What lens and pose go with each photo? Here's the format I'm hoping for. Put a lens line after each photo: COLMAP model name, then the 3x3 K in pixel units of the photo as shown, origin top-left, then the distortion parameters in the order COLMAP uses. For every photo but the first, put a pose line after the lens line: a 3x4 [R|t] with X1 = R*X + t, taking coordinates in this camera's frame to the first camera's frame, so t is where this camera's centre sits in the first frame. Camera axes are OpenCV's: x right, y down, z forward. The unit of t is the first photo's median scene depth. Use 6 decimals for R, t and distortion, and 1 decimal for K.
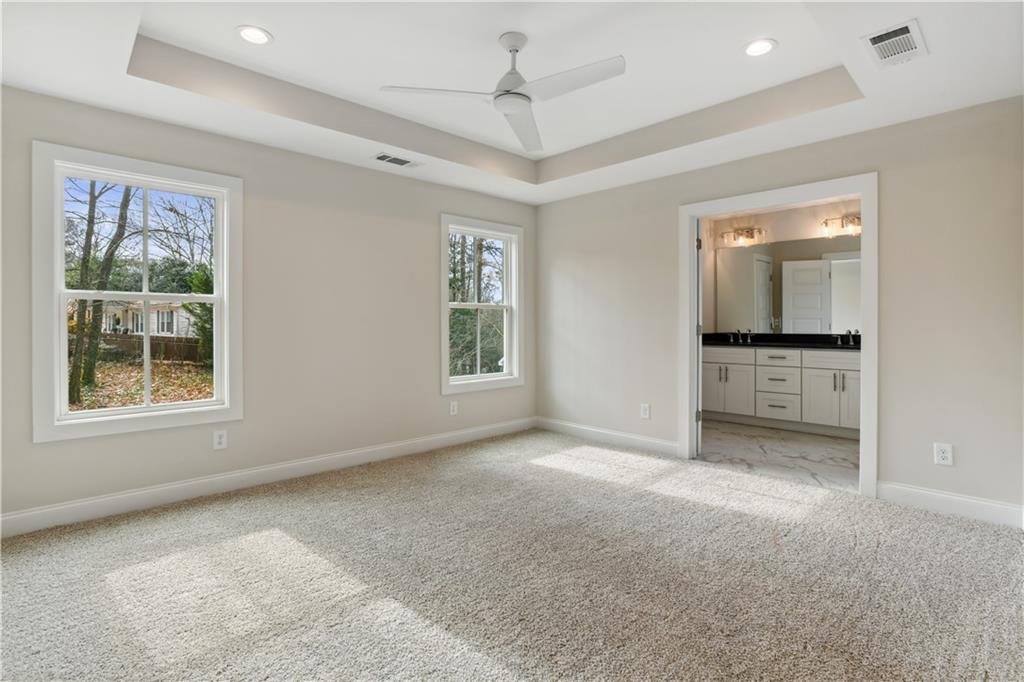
lens RADIAL K [[489.0, 0, 508.9], [0, 489.0, 325.6], [0, 0, 1]] dist [-0.042152, 0.014658]
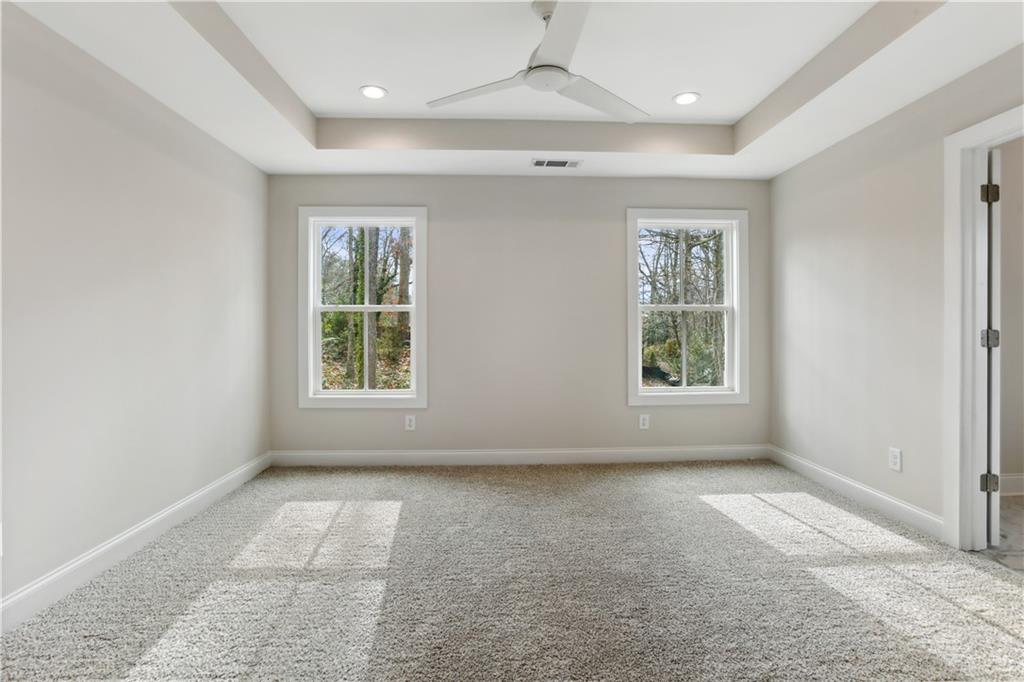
lens RADIAL K [[489.0, 0, 506.3], [0, 489.0, 334.6], [0, 0, 1]] dist [-0.042152, 0.014658]
pose [[0.759337, 0.005893, -0.650671, 0.378880], [-0.000492, 0.999964, 0.008482, 0.000575], [0.650697, -0.006120, 0.759313, 0.202803]]
